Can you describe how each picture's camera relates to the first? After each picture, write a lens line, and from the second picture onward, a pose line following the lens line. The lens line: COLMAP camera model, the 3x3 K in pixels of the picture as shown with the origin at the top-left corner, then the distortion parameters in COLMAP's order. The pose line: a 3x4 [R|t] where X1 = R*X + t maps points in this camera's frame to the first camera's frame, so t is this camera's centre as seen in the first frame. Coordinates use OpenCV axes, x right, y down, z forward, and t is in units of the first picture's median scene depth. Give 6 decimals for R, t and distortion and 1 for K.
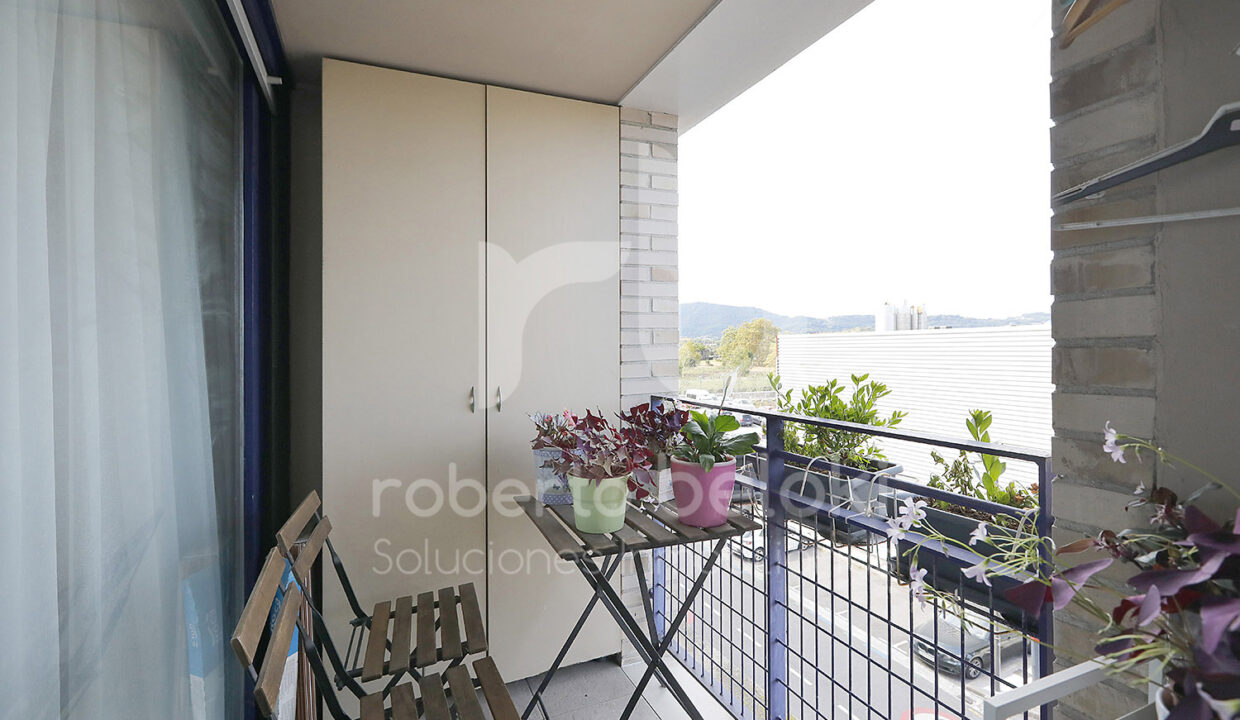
lens RADIAL K [[555.6, 0, 620.0], [0, 555.6, 360.0], [0, 0, 1]] dist [-0.003551, 0.000724]
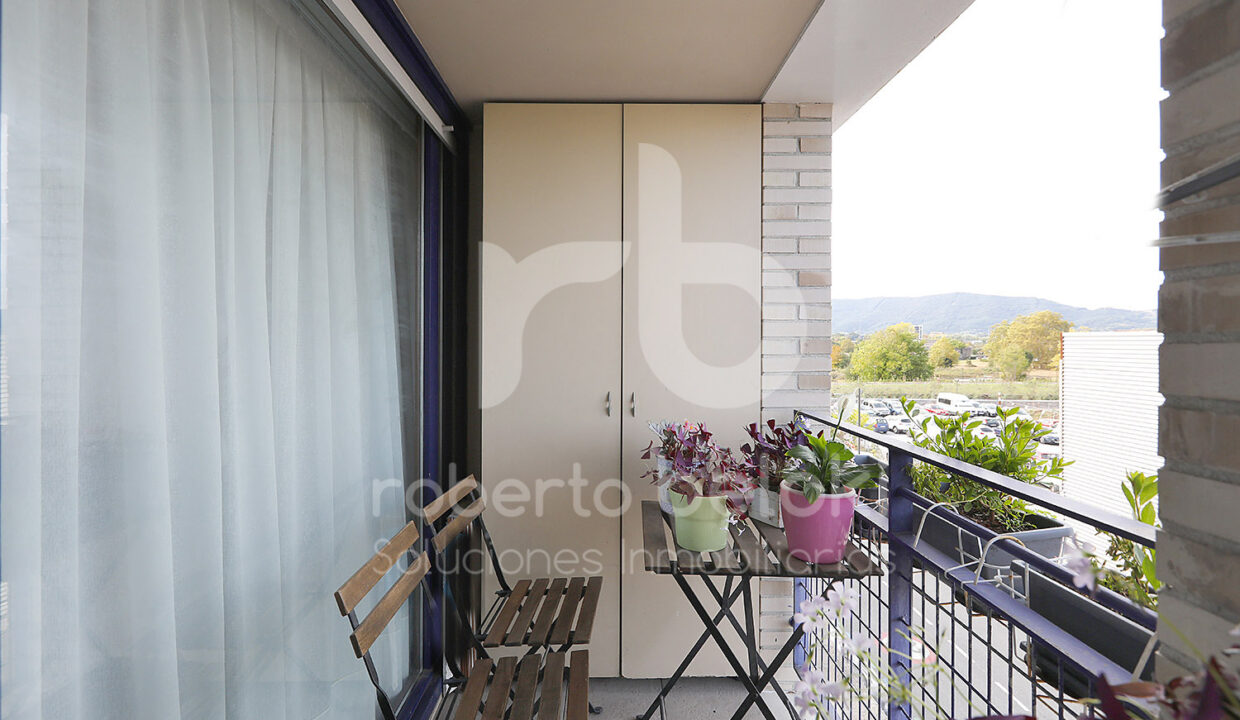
lens RADIAL K [[562.5, 0, 623.4], [0, 562.5, 356.8], [0, 0, 1]] dist [-0.001987, -0.000425]
pose [[0.921919, 0.028841, -0.386307, 0.210521], [-0.026403, 0.999584, 0.011619, -0.038252], [0.386482, -0.000512, 0.922297, 0.030543]]
